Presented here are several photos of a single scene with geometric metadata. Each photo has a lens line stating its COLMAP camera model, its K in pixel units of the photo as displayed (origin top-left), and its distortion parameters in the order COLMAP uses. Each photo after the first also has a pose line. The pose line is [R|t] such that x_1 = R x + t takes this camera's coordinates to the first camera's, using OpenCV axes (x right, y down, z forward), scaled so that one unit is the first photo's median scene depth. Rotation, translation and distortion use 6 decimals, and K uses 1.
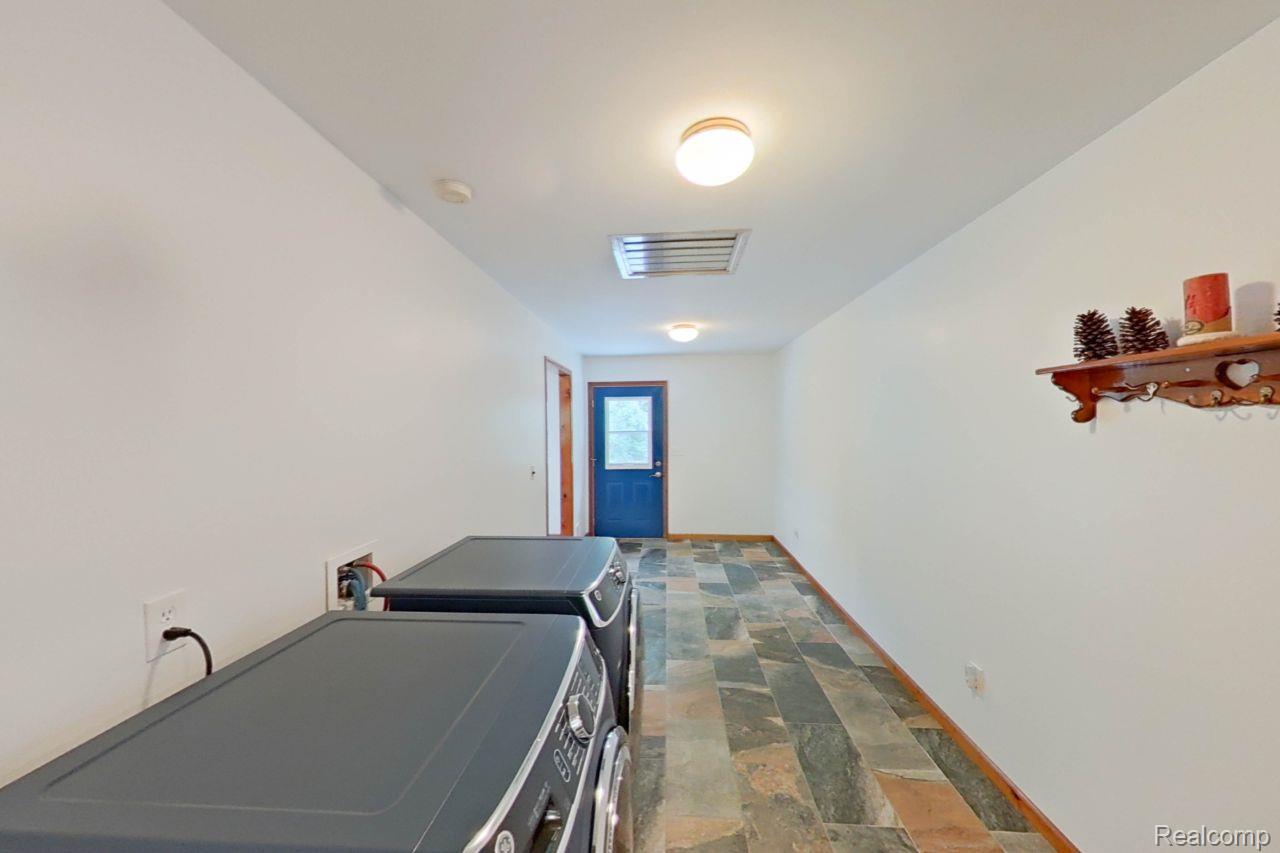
lens RADIAL K [[492.3, 0, 636.9], [0, 492.3, 422.4], [0, 0, 1]] dist [-0.000304, -0.000125]
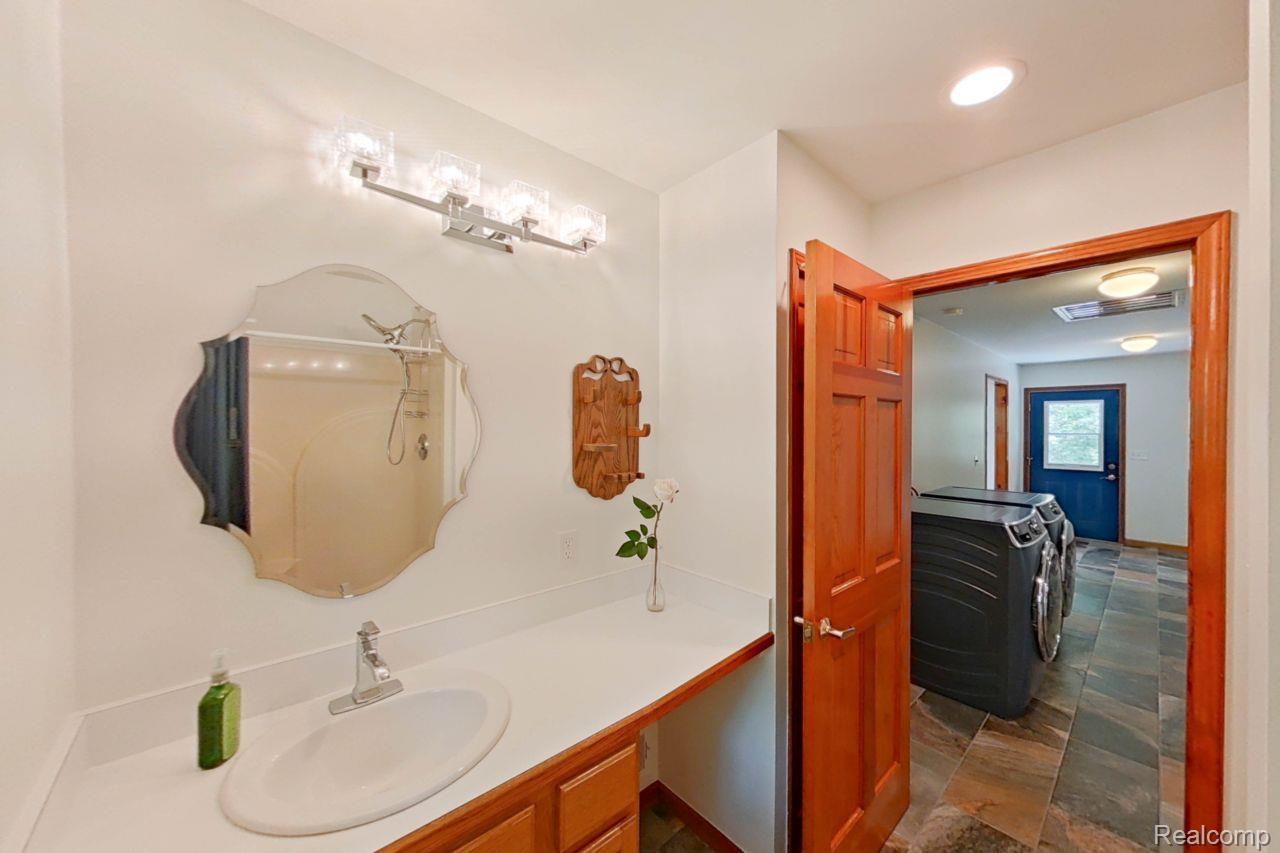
lens RADIAL K [[492.3, 0, 634.4], [0, 492.3, 426.4], [0, 0, 1]] dist [-0.000304, -0.000125]
pose [[0.729634, 0.010353, -0.683759, 0.019085], [-0.008846, 0.999945, 0.005701, 0.005088], [0.683780, 0.001889, 0.729685, -0.419325]]
